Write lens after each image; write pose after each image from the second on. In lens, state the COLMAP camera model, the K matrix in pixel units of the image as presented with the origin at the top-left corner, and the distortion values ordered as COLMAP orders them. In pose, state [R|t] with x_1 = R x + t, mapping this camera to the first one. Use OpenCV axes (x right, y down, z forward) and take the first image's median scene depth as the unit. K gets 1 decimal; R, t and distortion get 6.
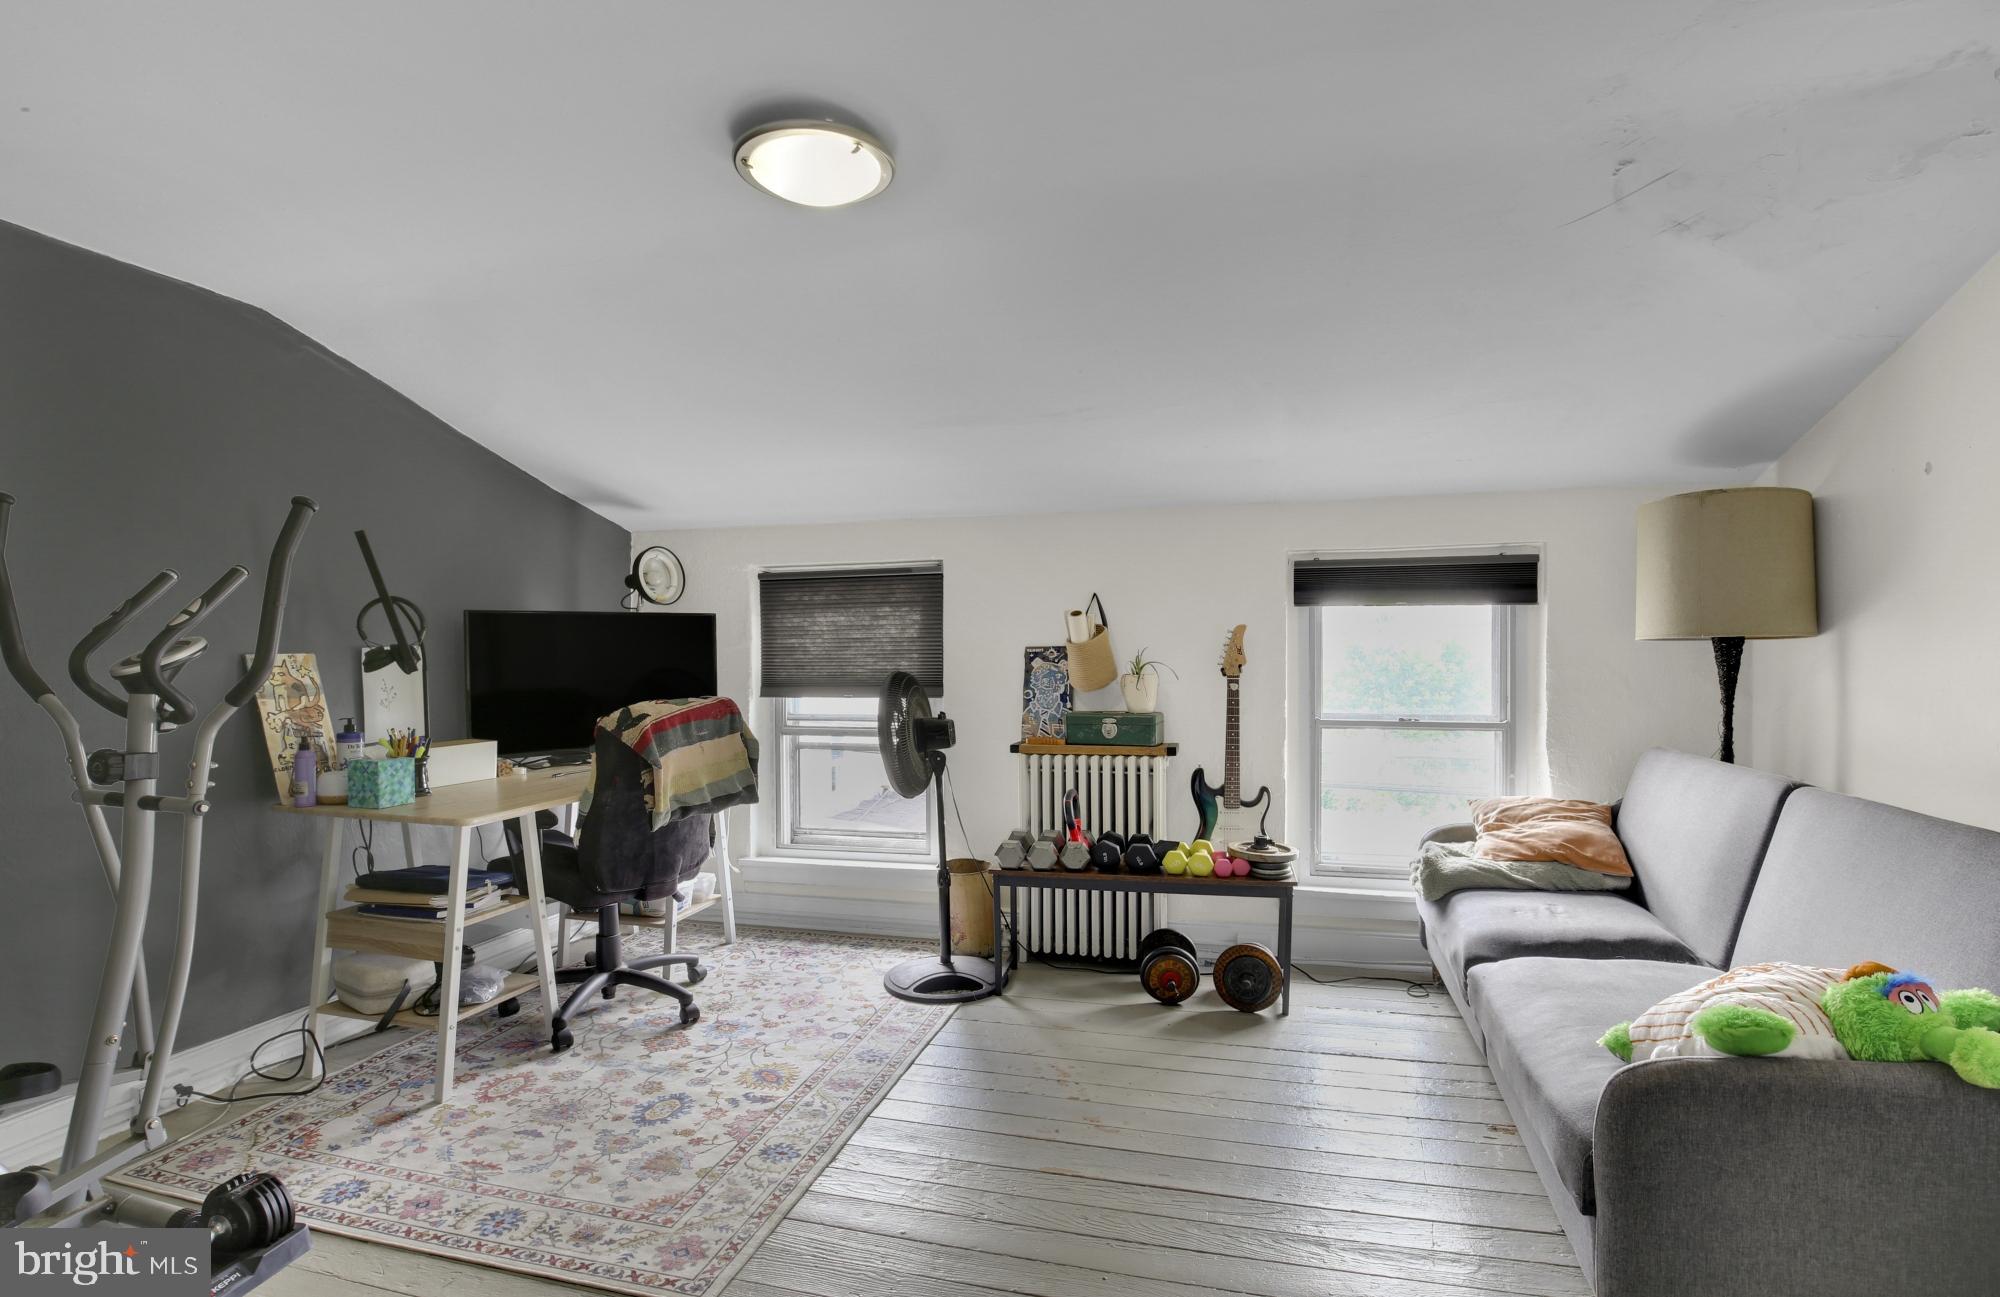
lens RADIAL K [[984.4, 0, 1000.0], [0, 984.4, 648.5], [0, 0, 1]] dist [-0.002593, -0.000615]
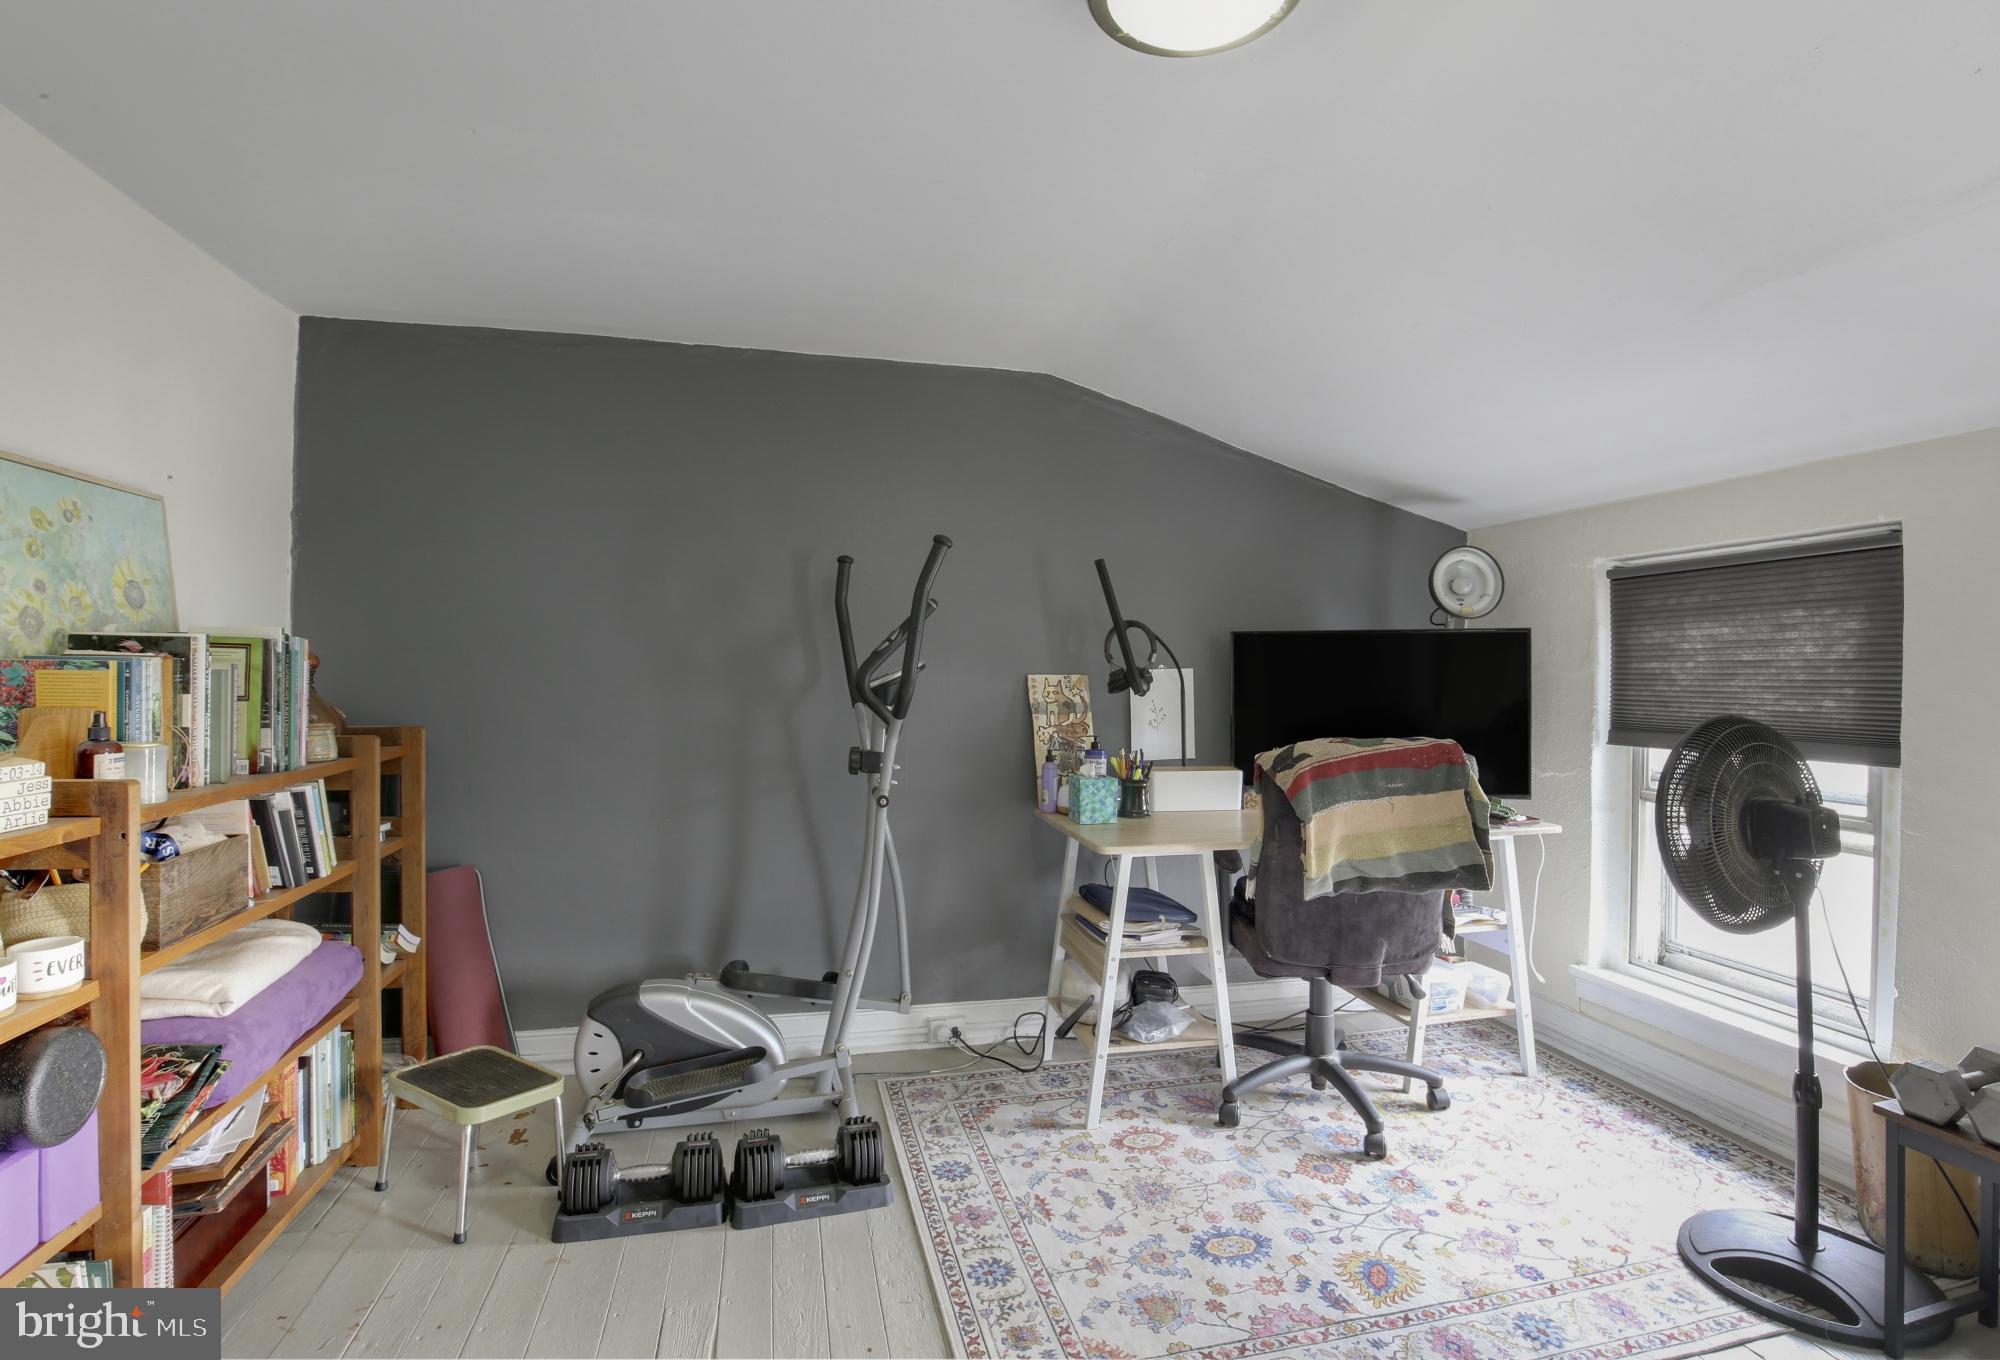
lens RADIAL K [[1017.1, 0, 1003.2], [0, 1017.1, 649.7], [0, 0, 1]] dist [-0.030249, 0.006051]
pose [[0.482552, -0.009511, -0.875816, 0.256195], [-0.009544, 0.999825, -0.016116, -0.003870], [0.875815, 0.016135, 0.482376, 0.377349]]
